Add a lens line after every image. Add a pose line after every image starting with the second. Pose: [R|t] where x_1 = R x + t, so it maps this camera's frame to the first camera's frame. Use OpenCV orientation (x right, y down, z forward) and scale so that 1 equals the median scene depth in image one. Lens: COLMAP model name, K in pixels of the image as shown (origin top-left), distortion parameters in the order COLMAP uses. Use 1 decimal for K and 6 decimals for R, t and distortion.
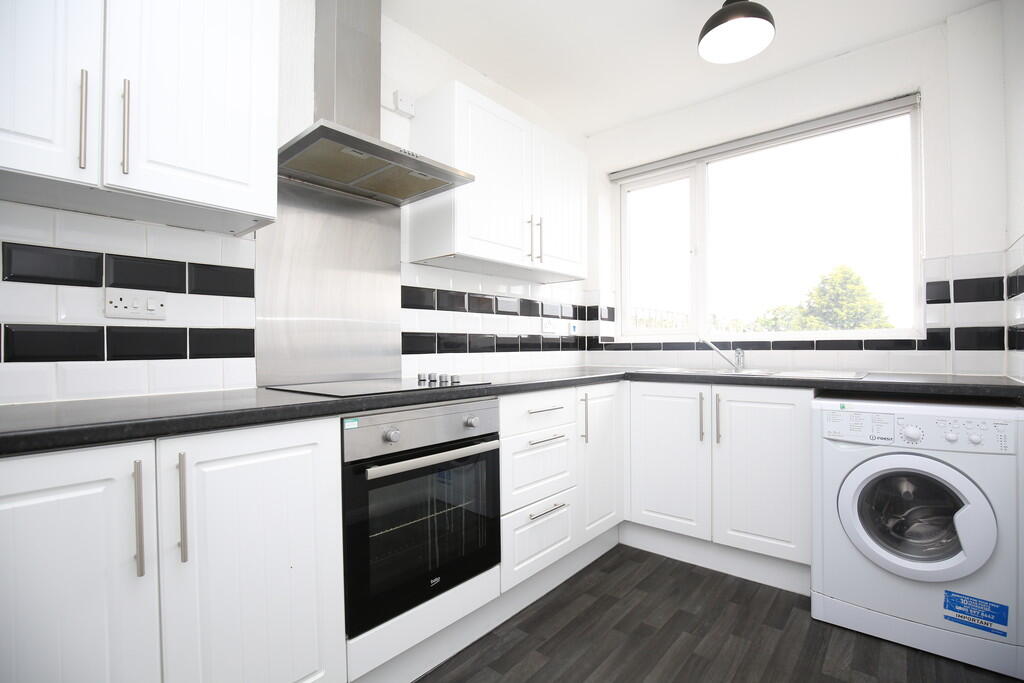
lens RADIAL K [[453.2, 0, 512.0], [0, 453.2, 341.5], [0, 0, 1]] dist [-0.013798, 0.000143]
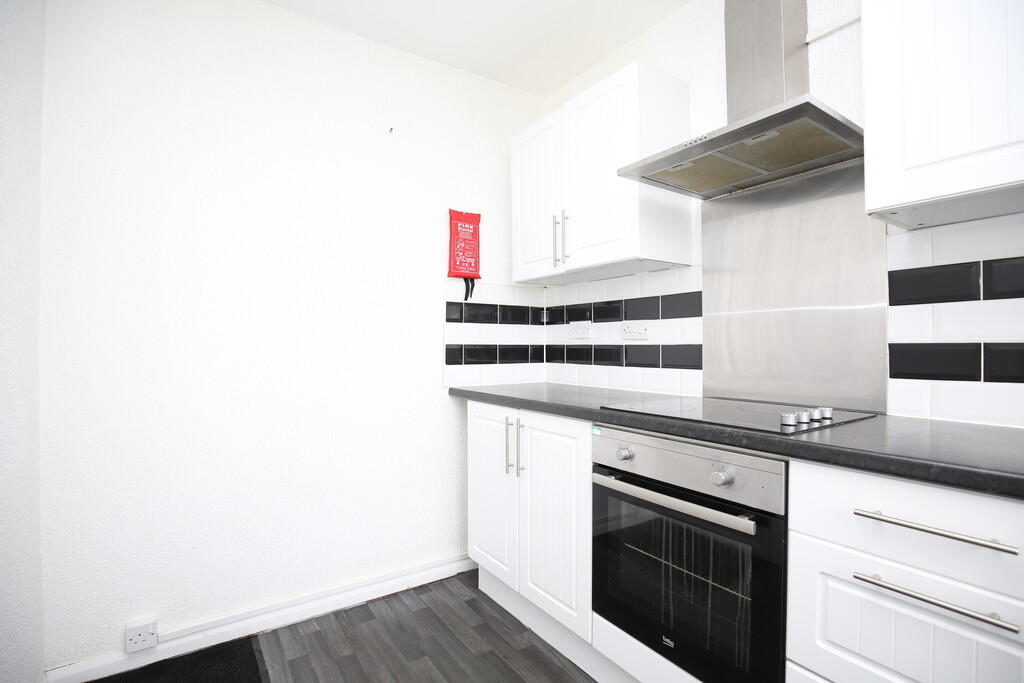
lens RADIAL K [[498.5, 0, 509.6], [0, 498.5, 355.4], [0, 0, 1]] dist [0.000004, -0.000118]
pose [[-0.264422, -0.000474, -0.964407, 0.757081], [-0.014591, 0.999887, 0.003509, 0.002441], [0.964297, 0.015000, -0.264399, 0.875524]]
